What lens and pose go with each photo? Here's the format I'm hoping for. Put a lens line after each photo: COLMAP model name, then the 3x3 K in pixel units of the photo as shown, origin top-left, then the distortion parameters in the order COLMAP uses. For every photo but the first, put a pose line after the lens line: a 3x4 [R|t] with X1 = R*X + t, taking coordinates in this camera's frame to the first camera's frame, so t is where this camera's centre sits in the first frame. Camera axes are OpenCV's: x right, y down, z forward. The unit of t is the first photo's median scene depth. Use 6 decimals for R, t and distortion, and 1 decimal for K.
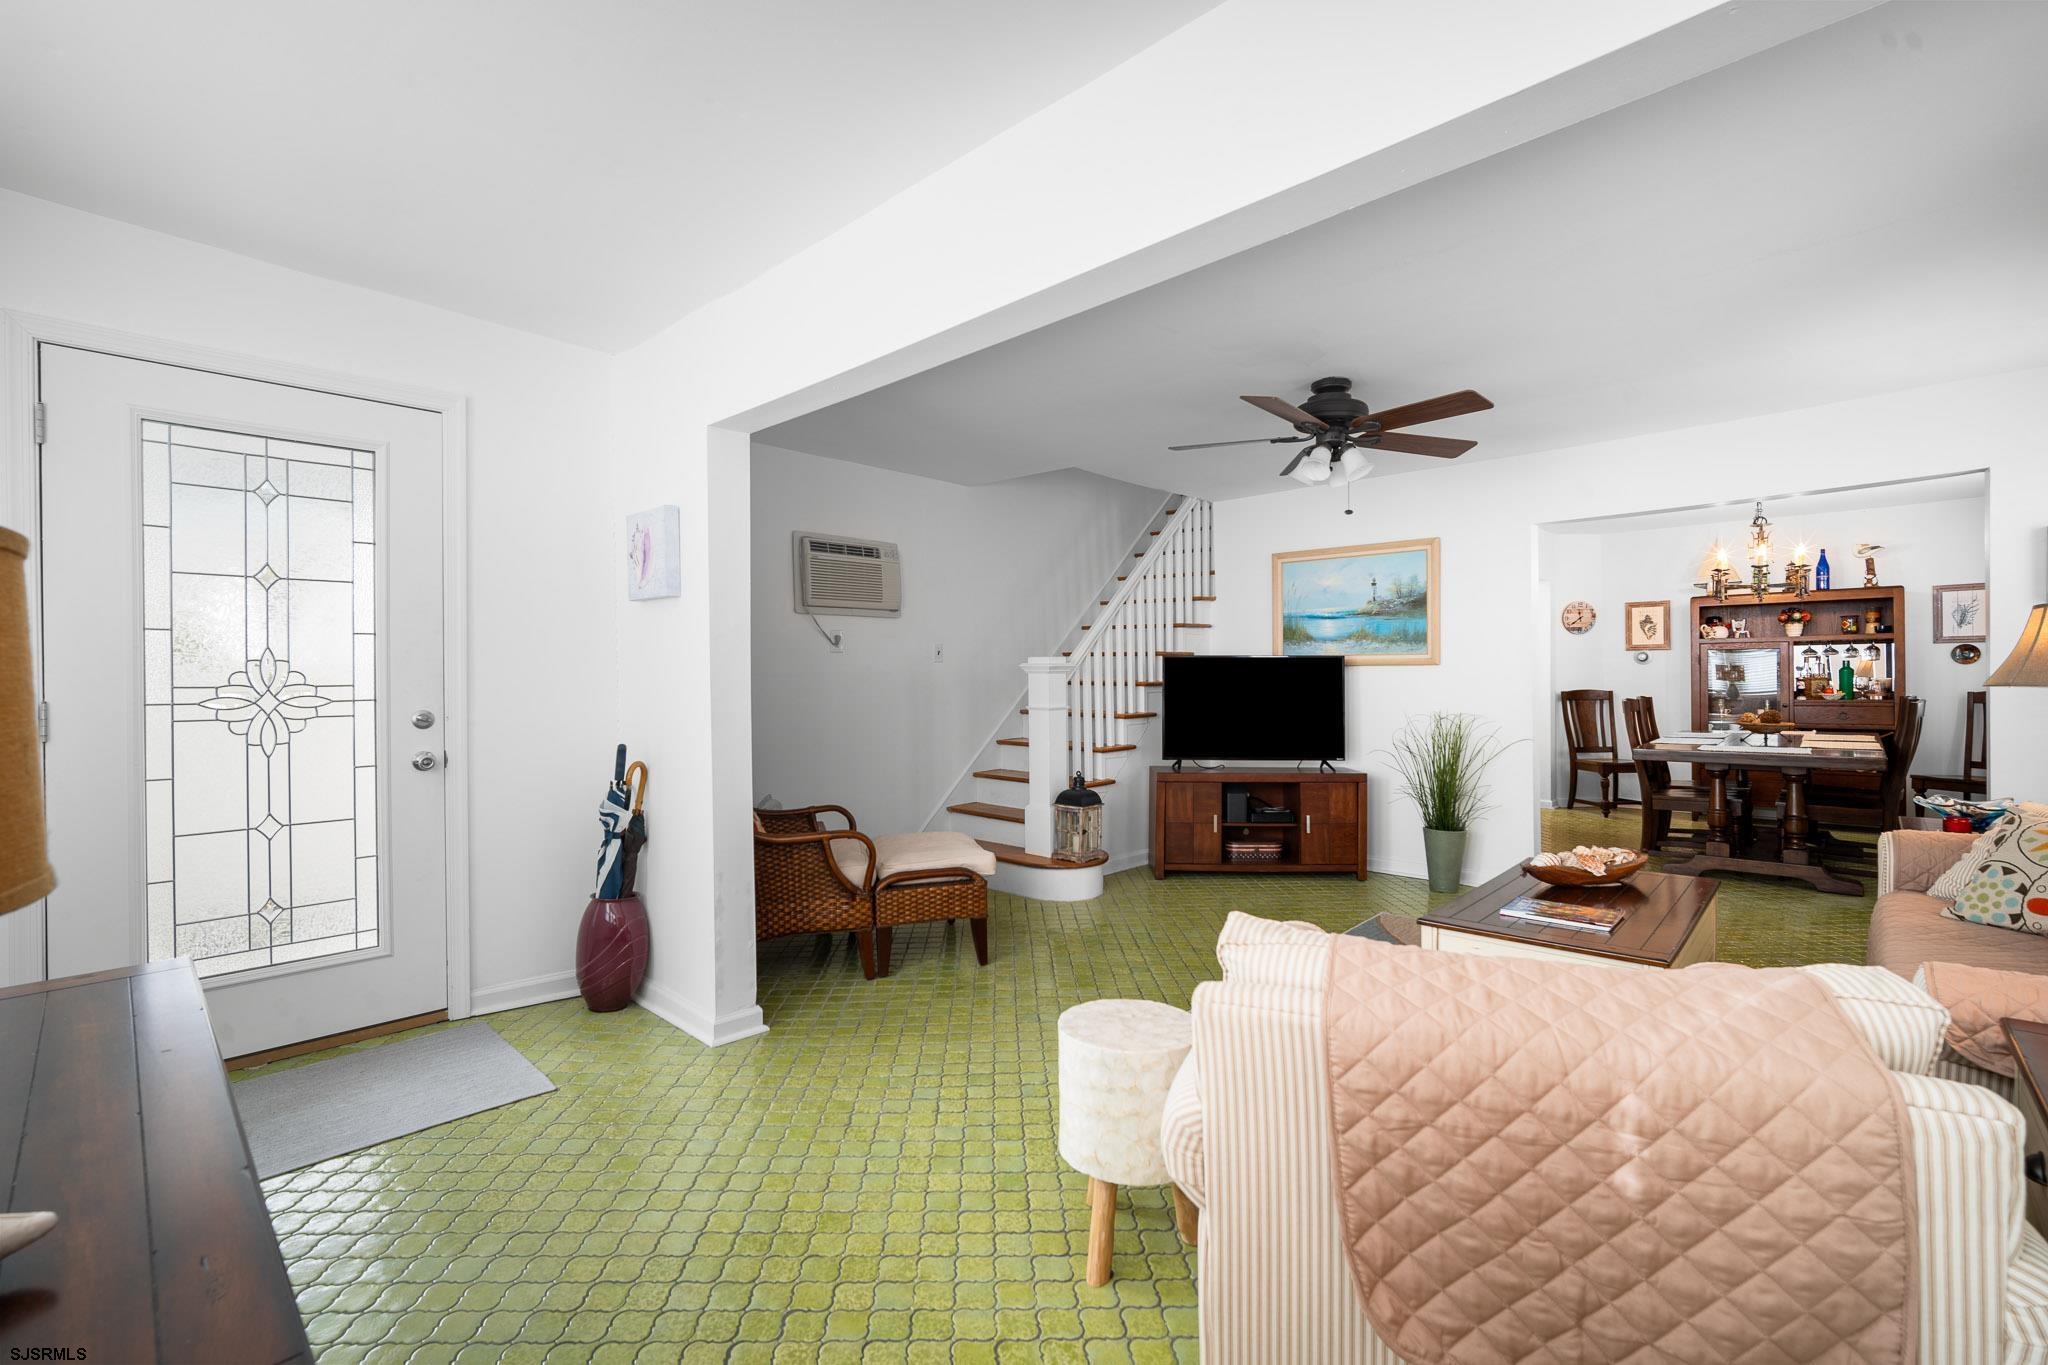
lens RADIAL K [[877.9, 0, 1025.9], [0, 877.9, 674.8], [0, 0, 1]] dist [-0.018825, 0.006226]
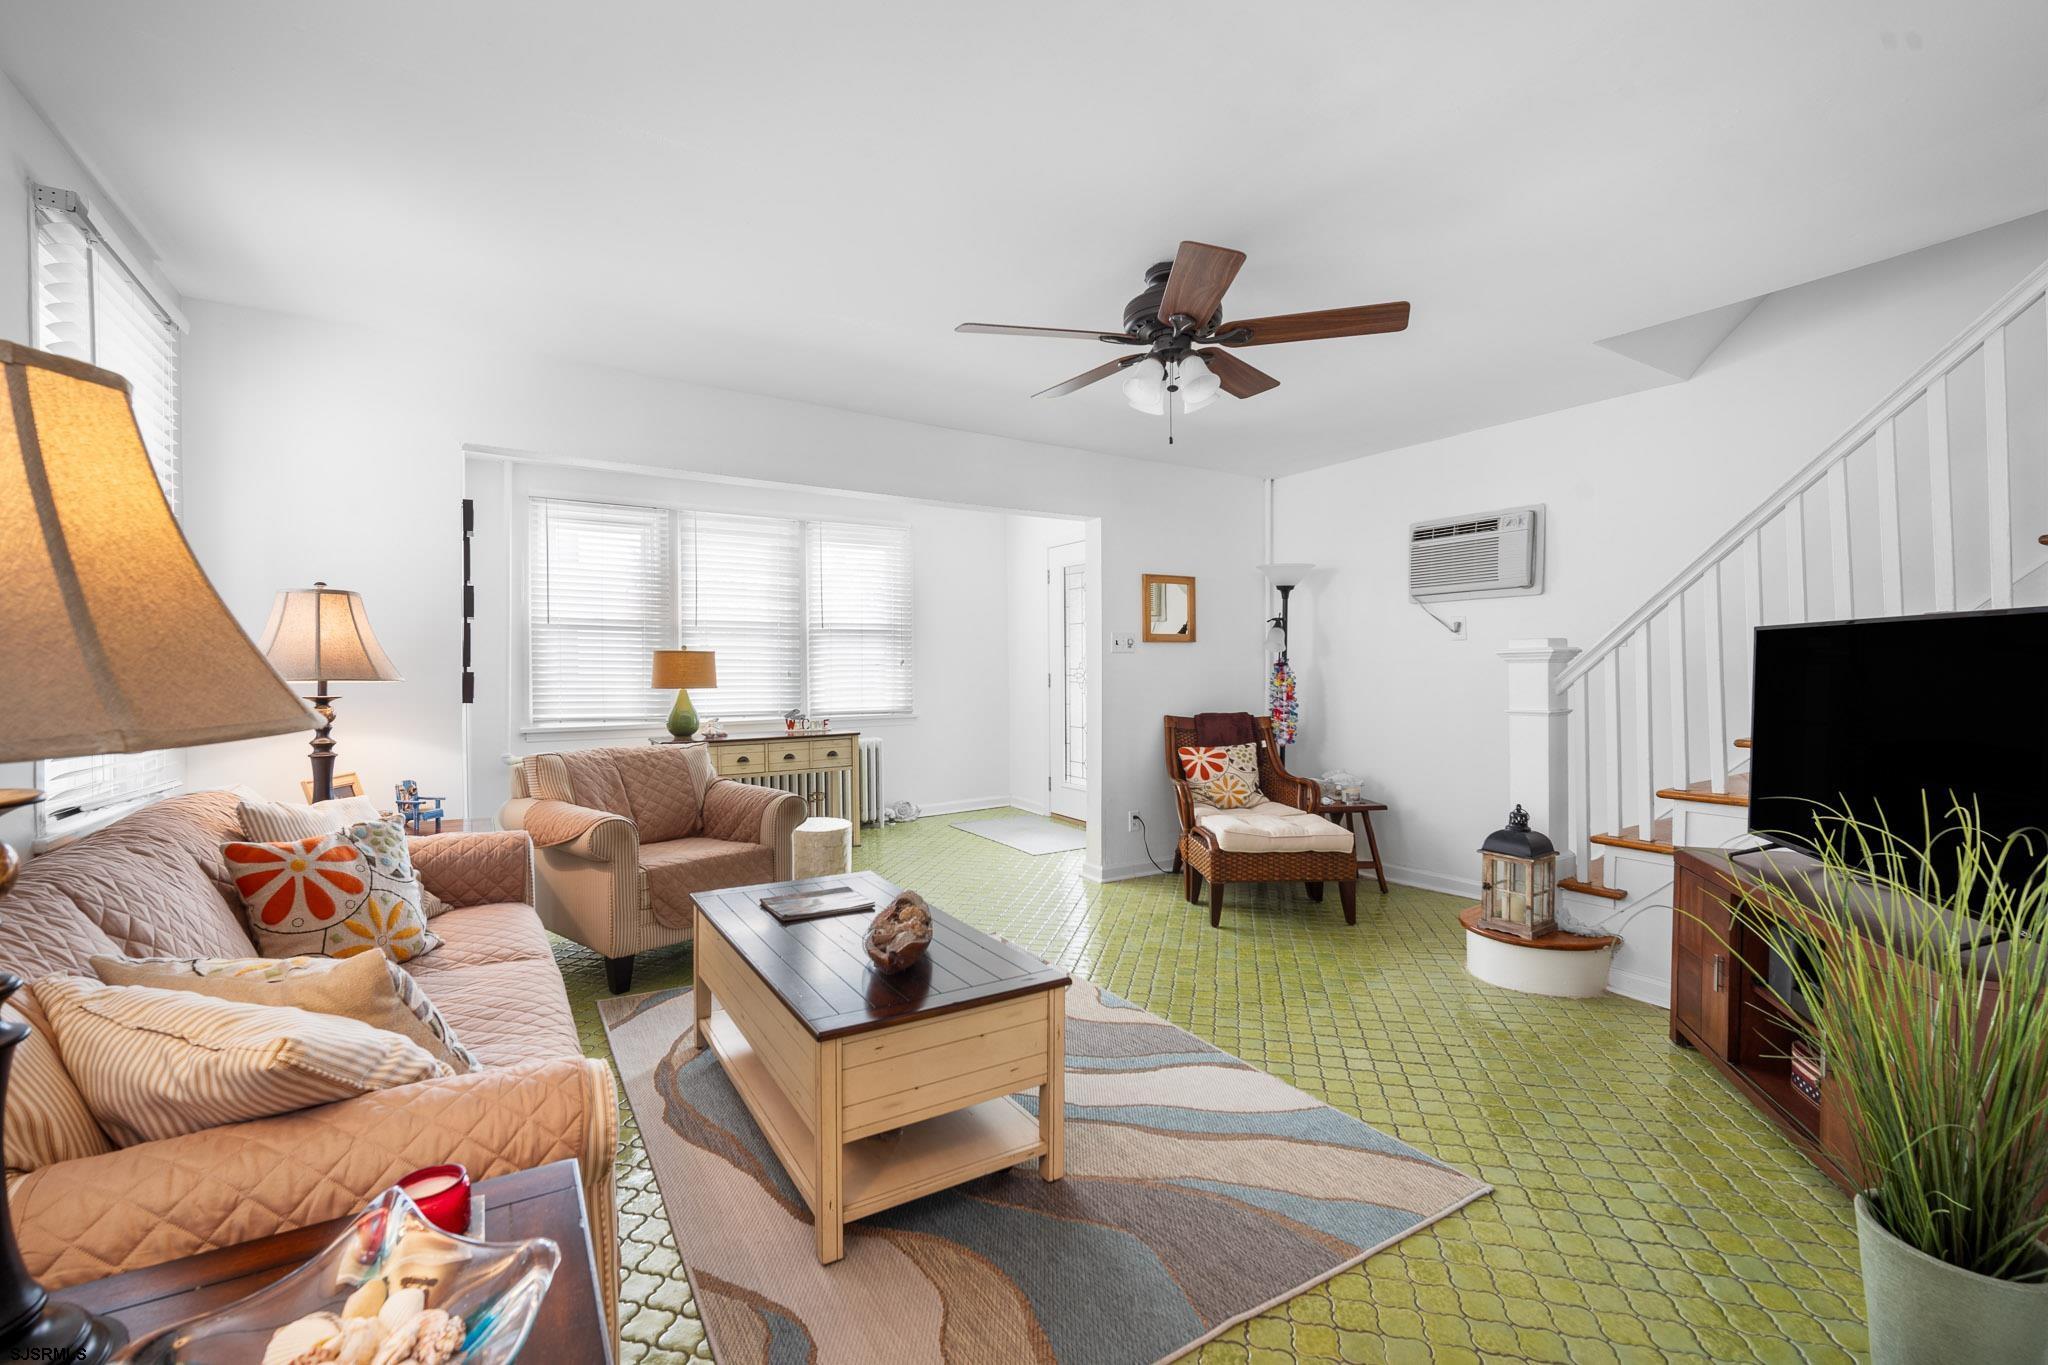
lens RADIAL K [[877.9, 0, 1025.9], [0, 877.9, 674.8], [0, 0, 1]] dist [-0.018825, 0.006226]
pose [[-0.253914, 0.010592, -0.967169, 0.735255], [-0.001433, 0.999935, 0.011327, 0.001835], [0.967226, 0.004262, -0.253883, 0.715189]]
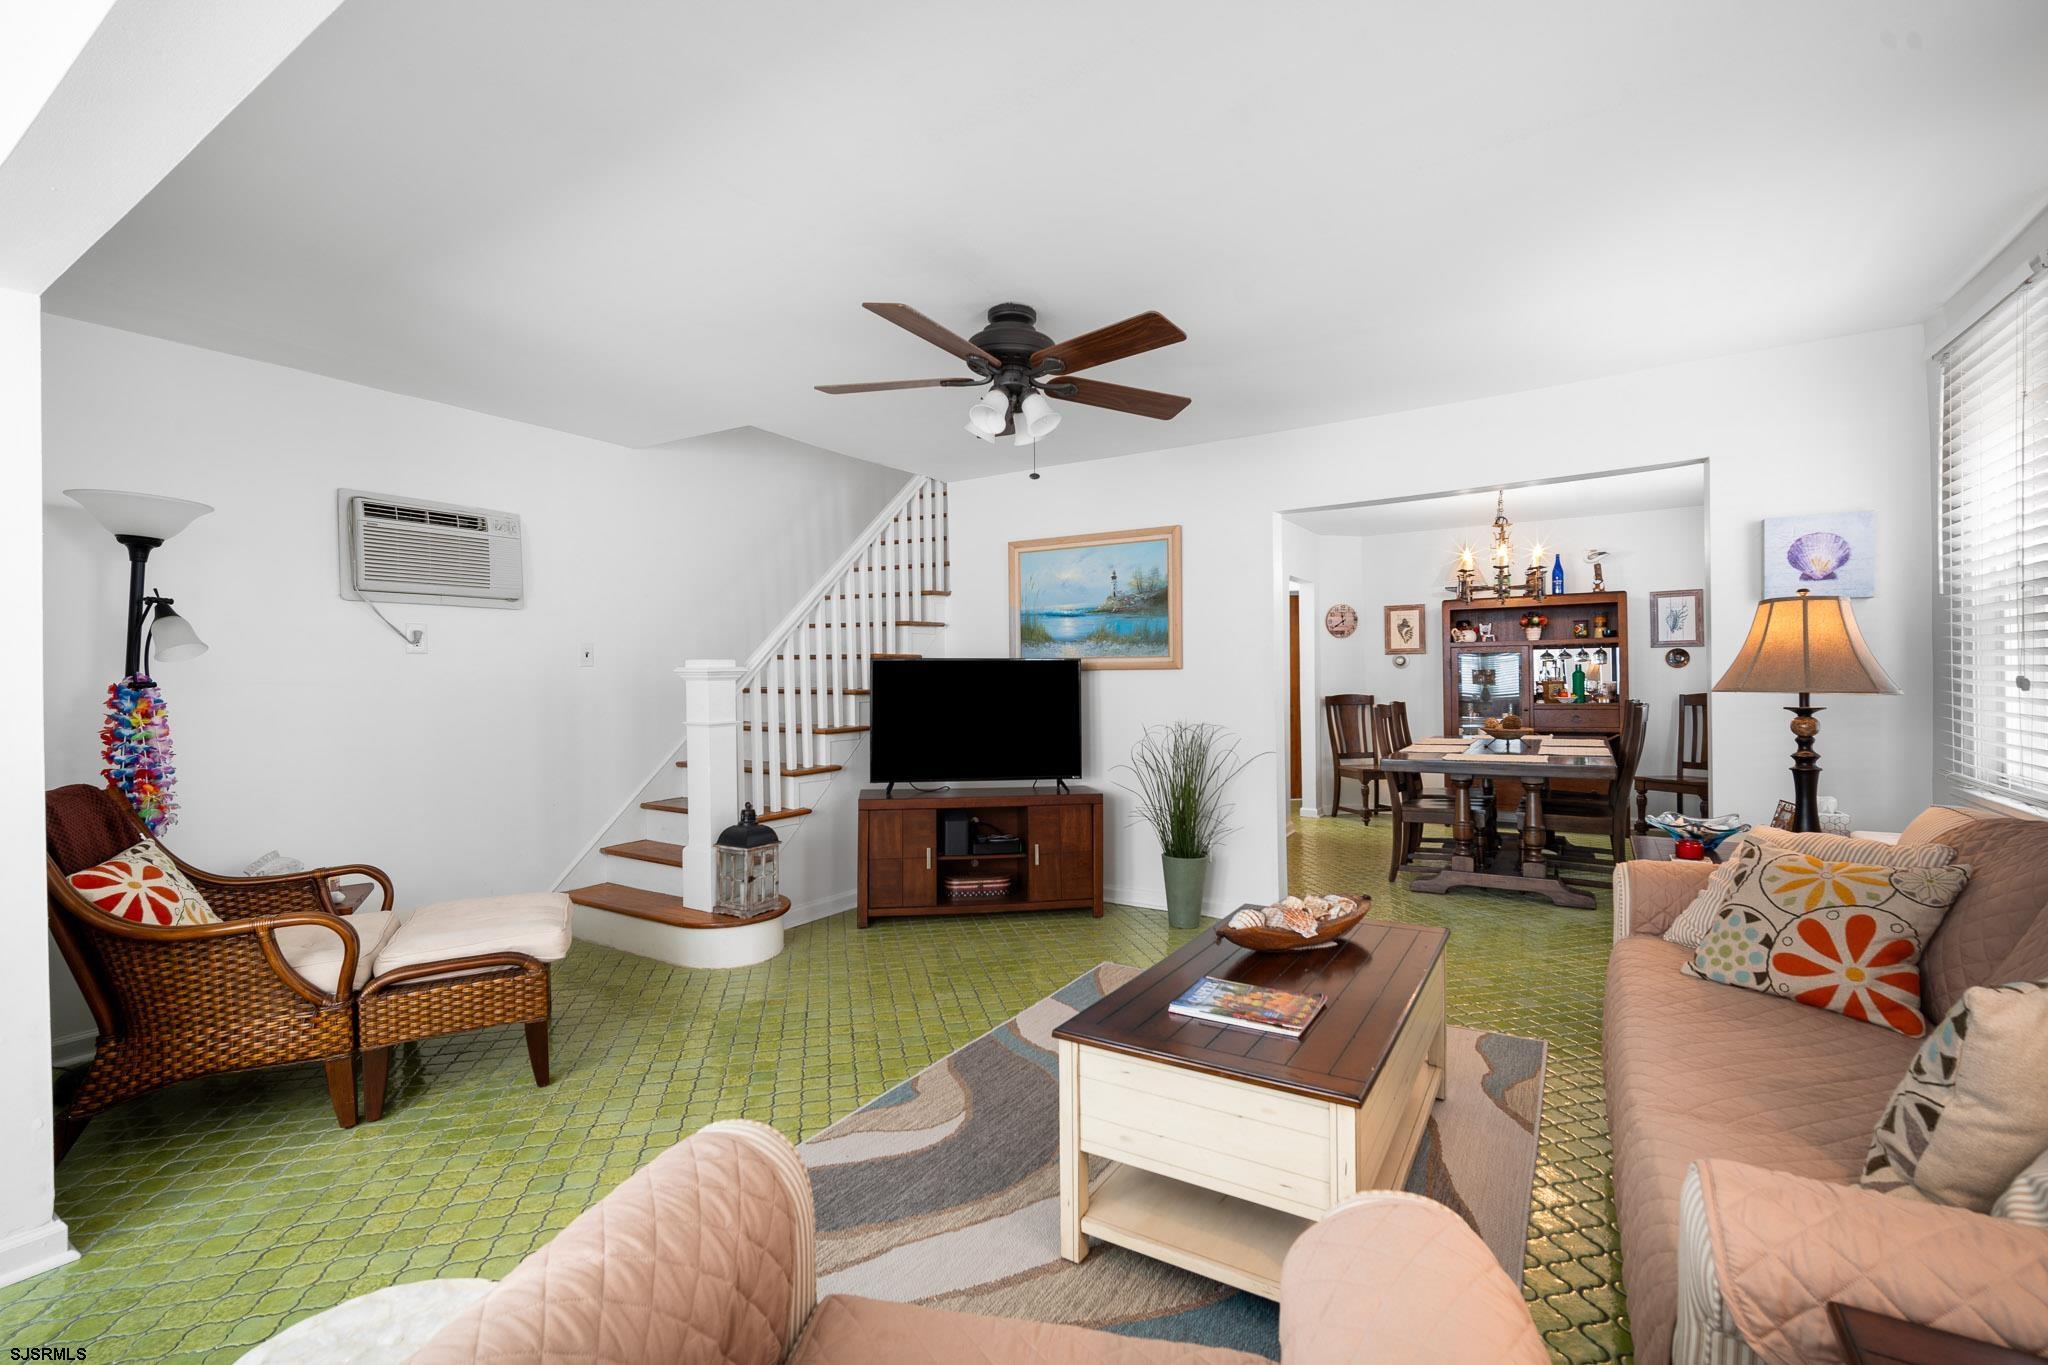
lens RADIAL K [[877.9, 0, 1025.9], [0, 877.9, 674.8], [0, 0, 1]] dist [-0.018825, 0.006226]
pose [[0.981340, -0.002437, 0.192264, 0.139702], [0.003579, 0.999978, -0.005590, -0.000953], [-0.192247, 0.006173, 0.981327, 0.149425]]
